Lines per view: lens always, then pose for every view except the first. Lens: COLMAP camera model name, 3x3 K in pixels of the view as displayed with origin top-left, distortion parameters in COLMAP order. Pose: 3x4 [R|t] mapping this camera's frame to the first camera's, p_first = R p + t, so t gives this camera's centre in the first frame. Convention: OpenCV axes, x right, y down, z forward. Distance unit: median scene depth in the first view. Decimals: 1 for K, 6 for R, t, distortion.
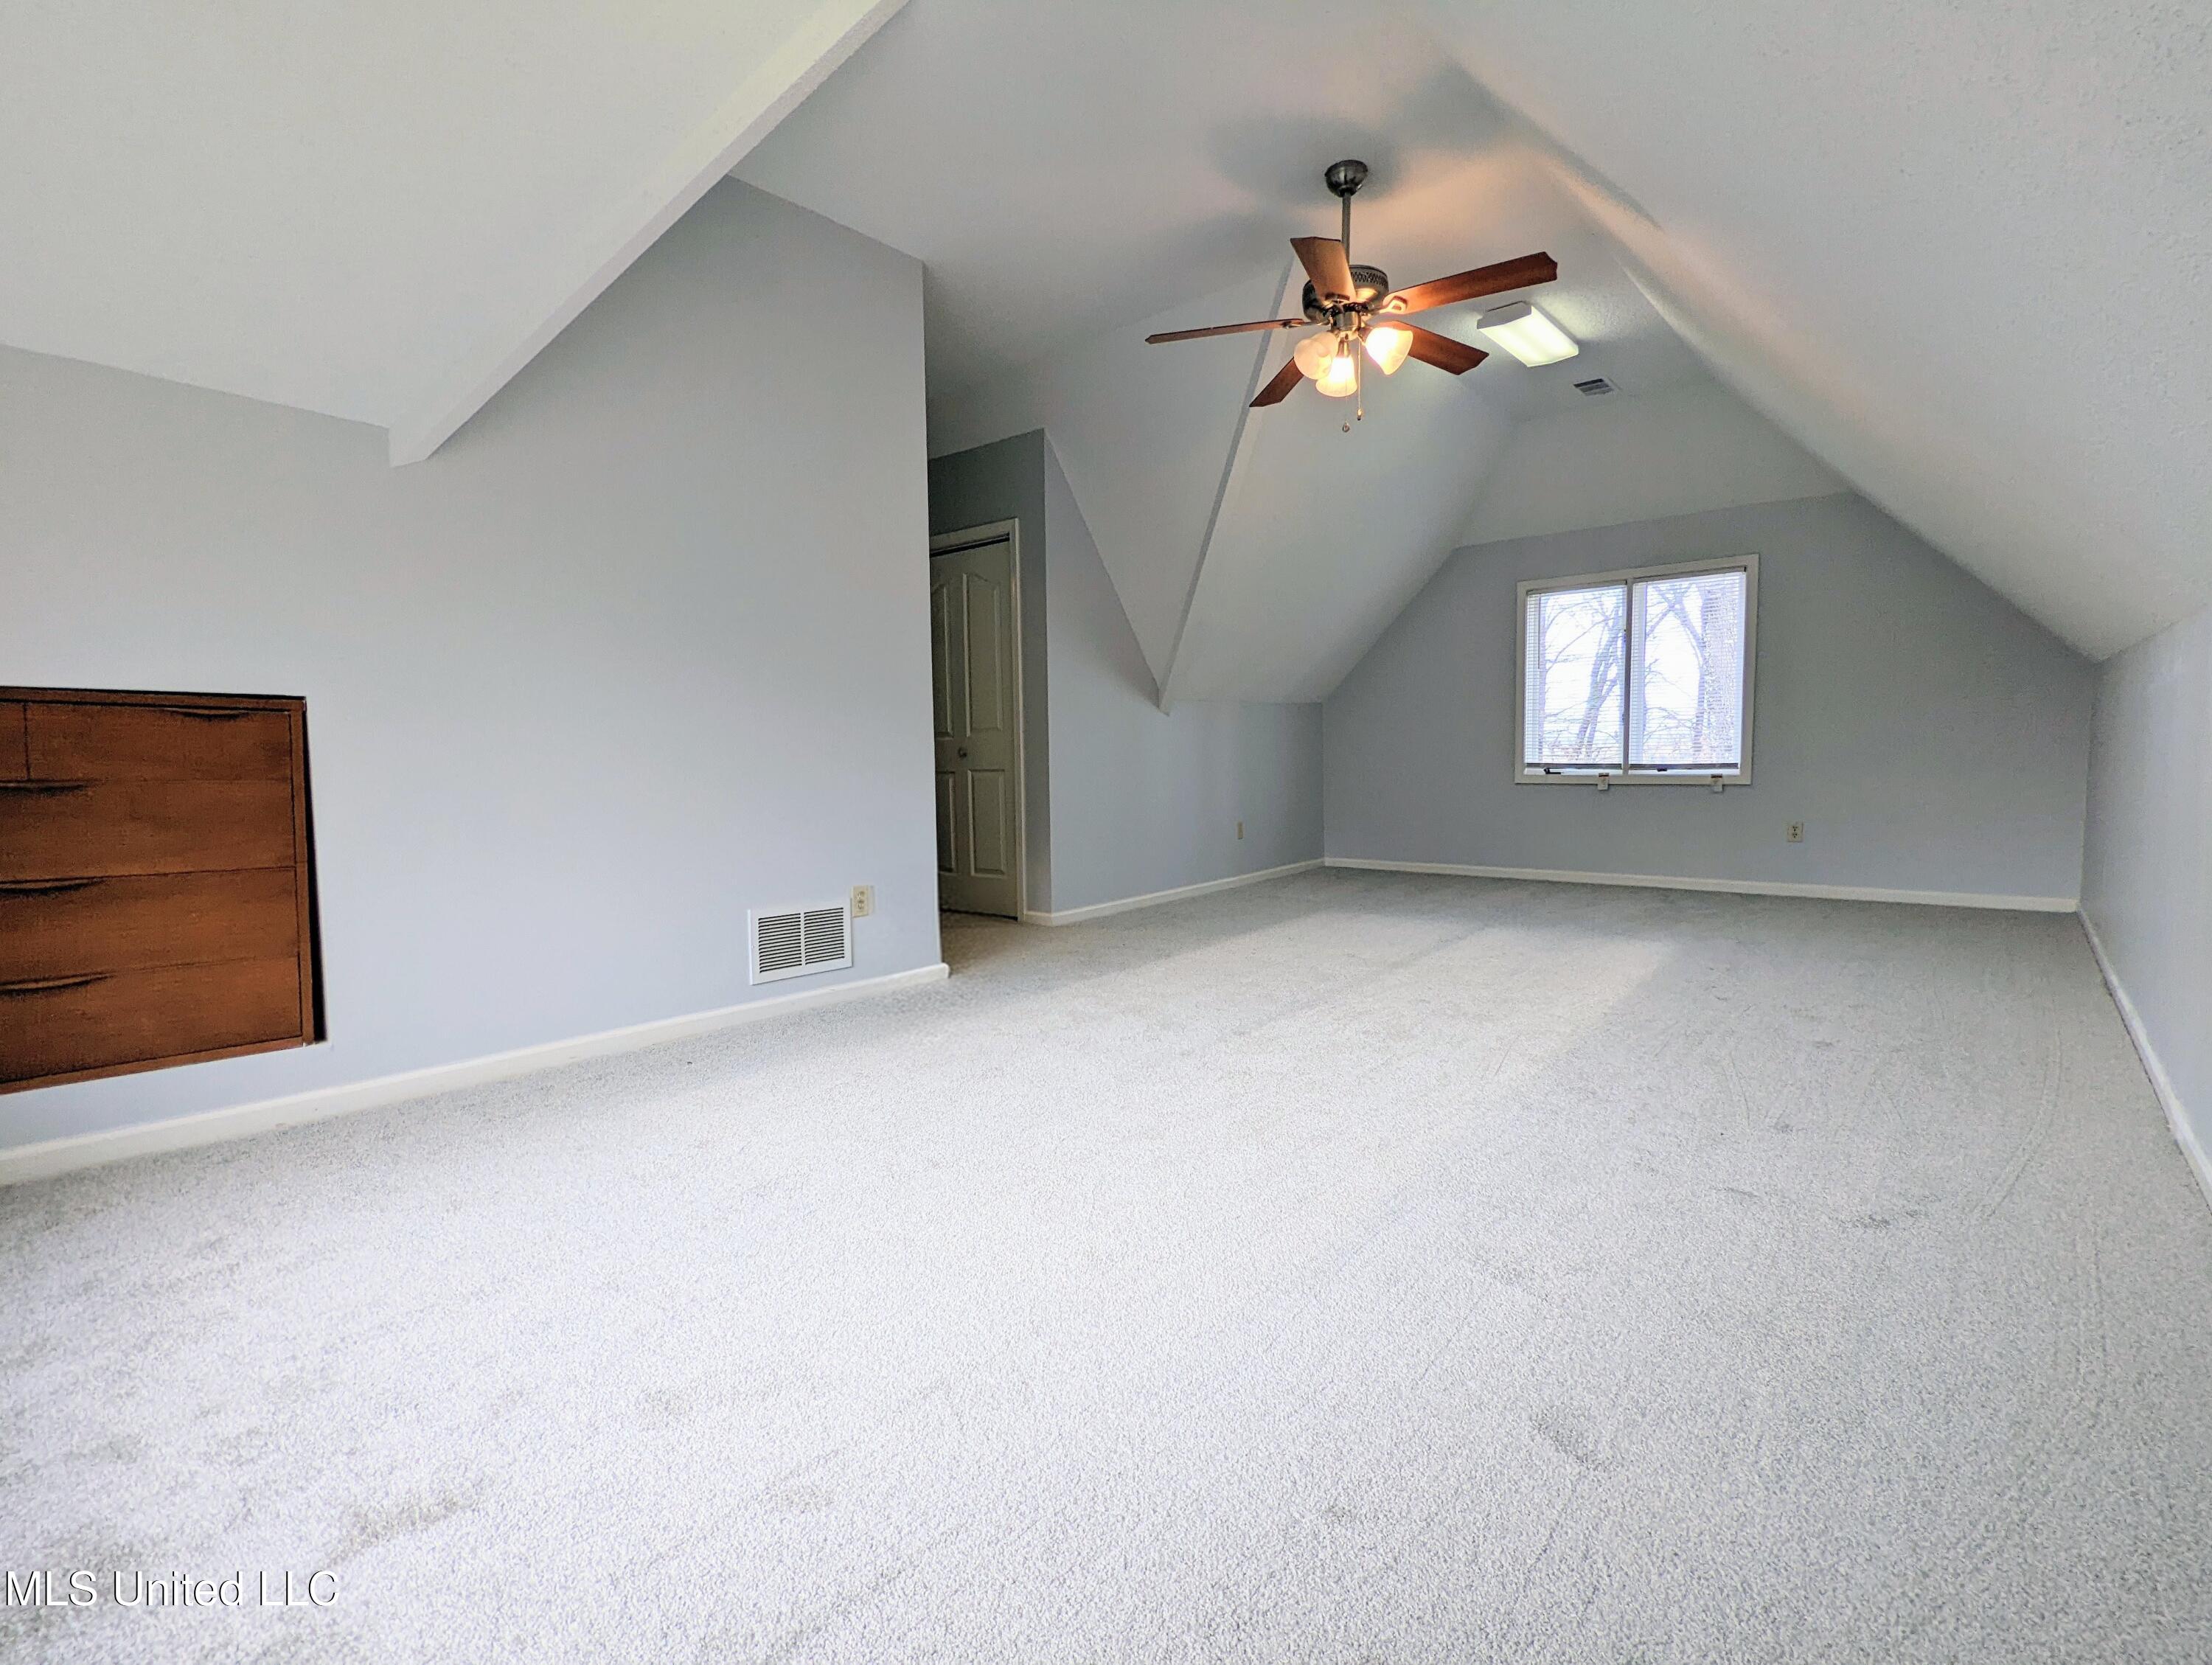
lens RADIAL K [[1047.2, 0, 1096.4], [0, 1047.2, 834.0], [0, 0, 1]] dist [0.002247, -0.000005]
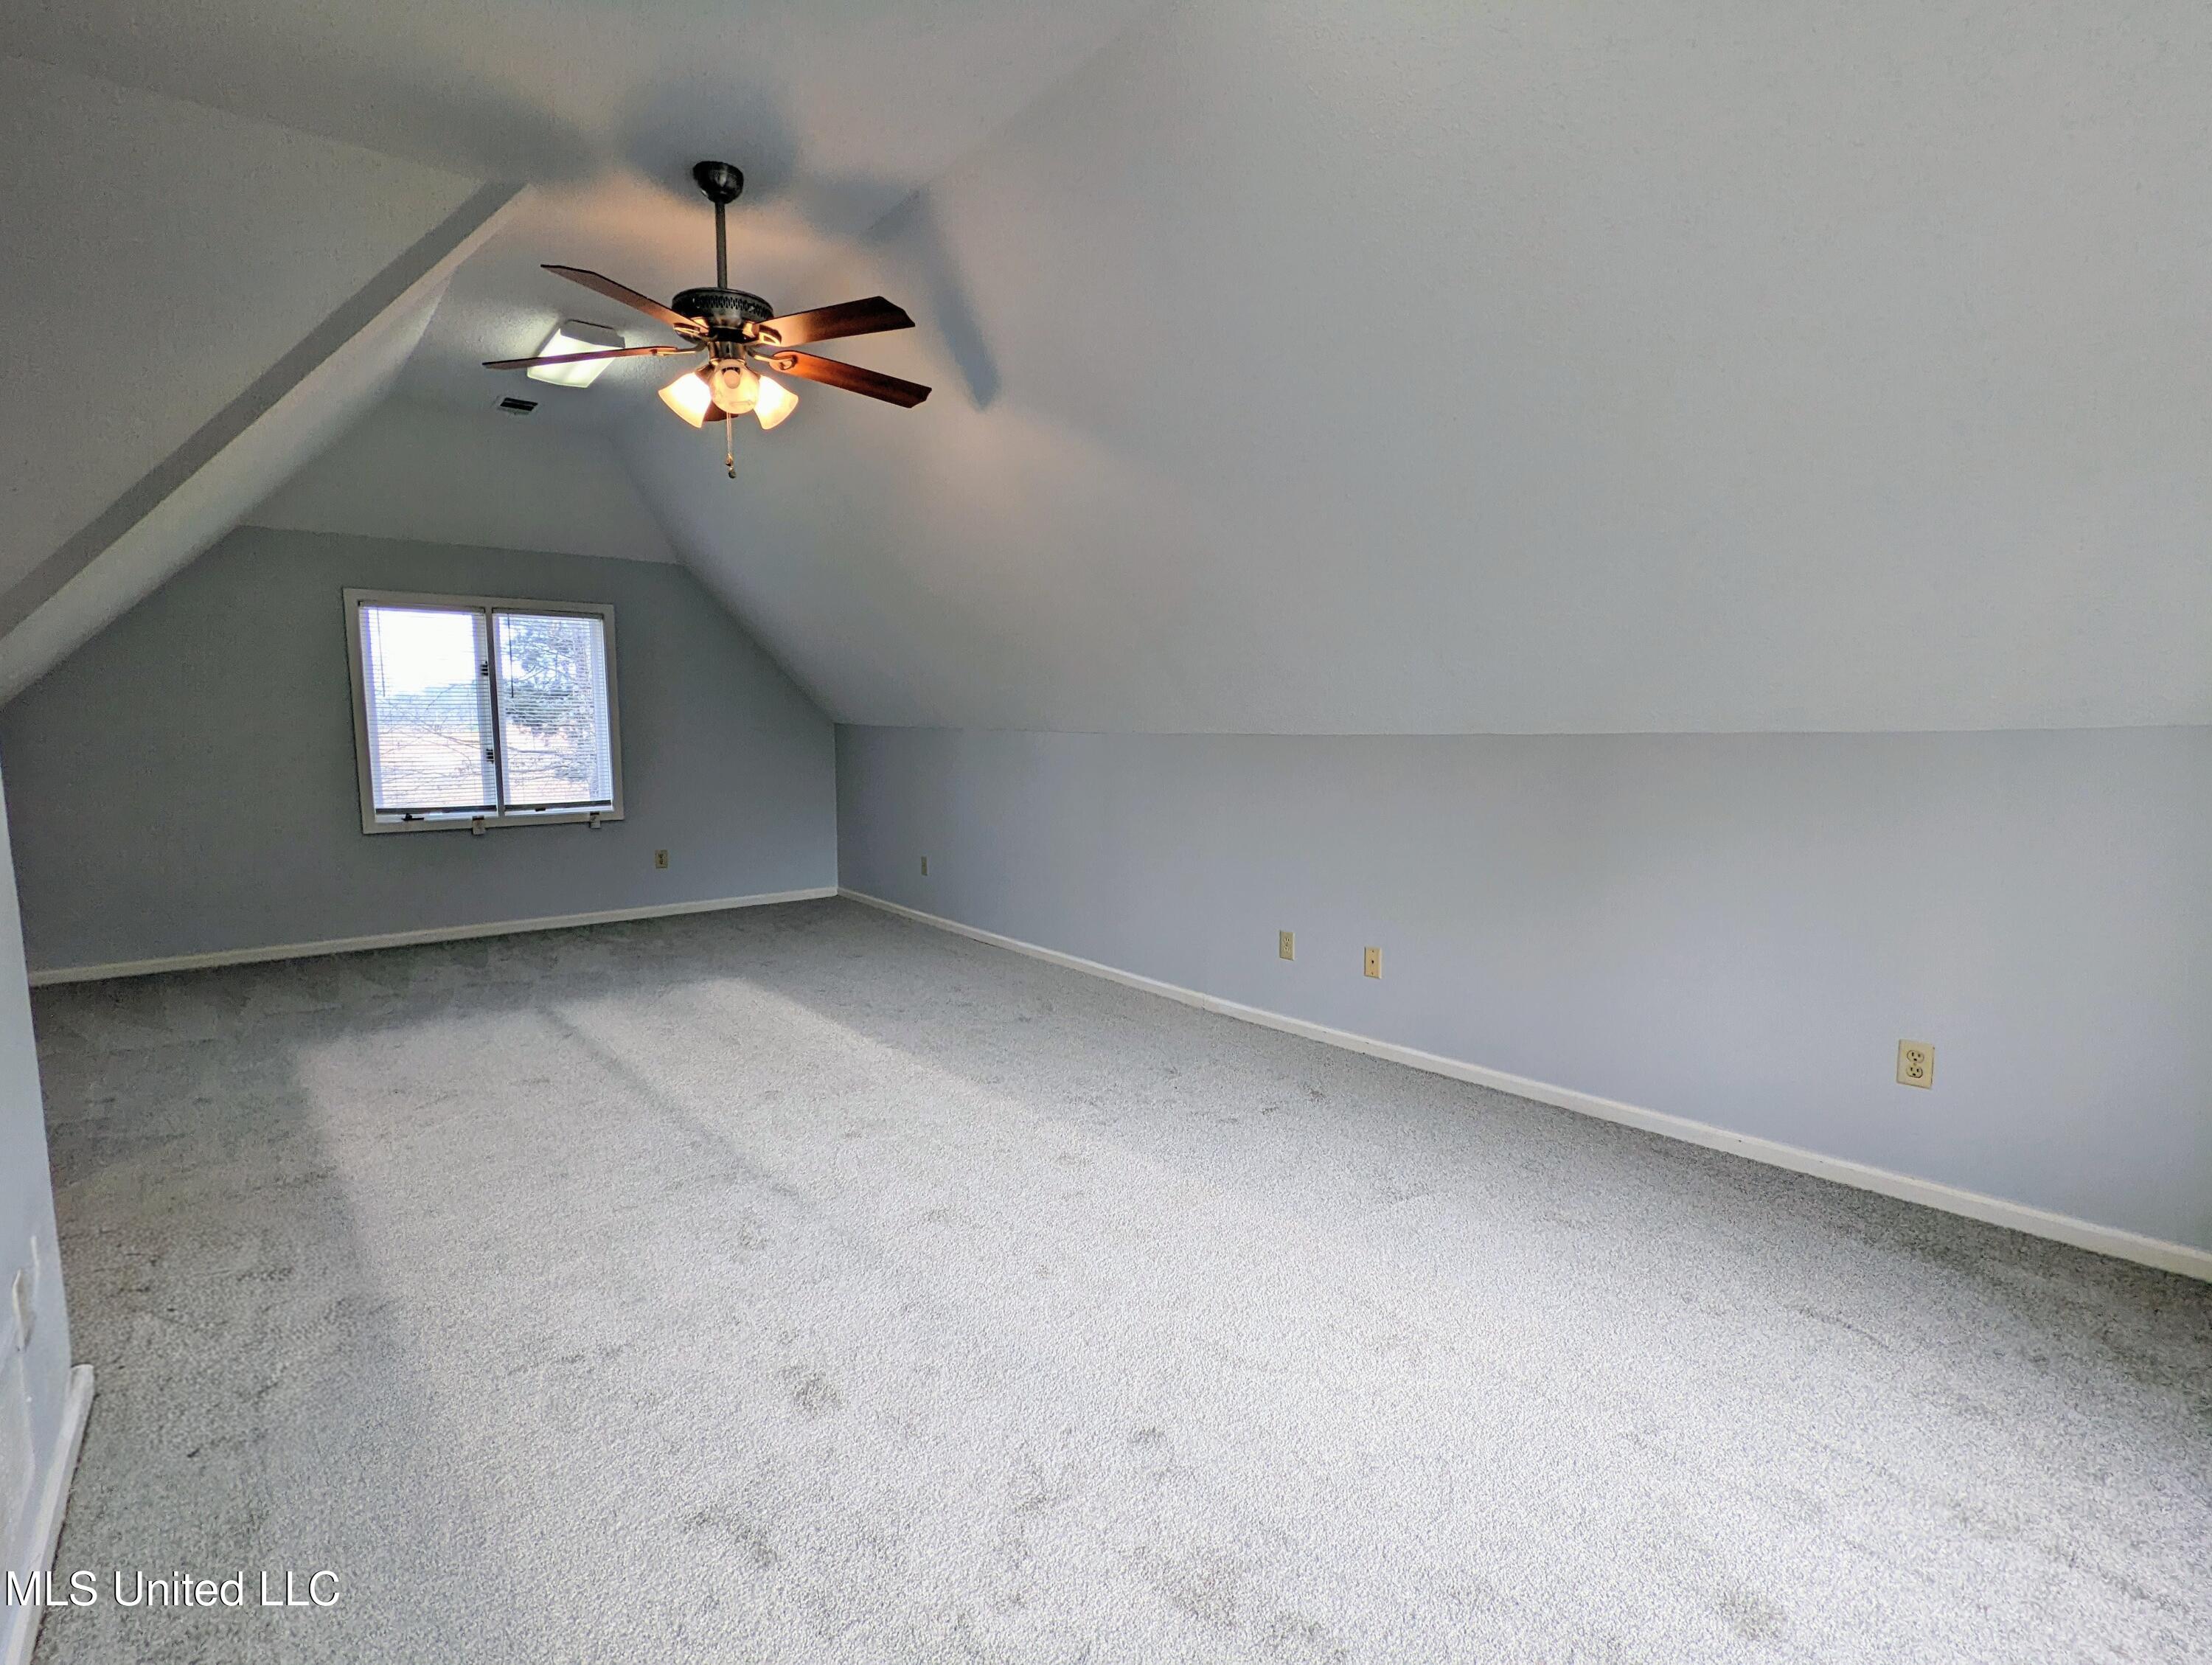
lens RADIAL K [[1047.2, 0, 1093.6], [0, 1047.2, 832.5], [0, 0, 1]] dist [0.002247, -0.000005]
pose [[0.205695, -0.085221, 0.974898, -0.307032], [0.077256, 0.994506, 0.070635, -0.068661], [-0.975562, 0.060788, 0.211149, 0.289087]]
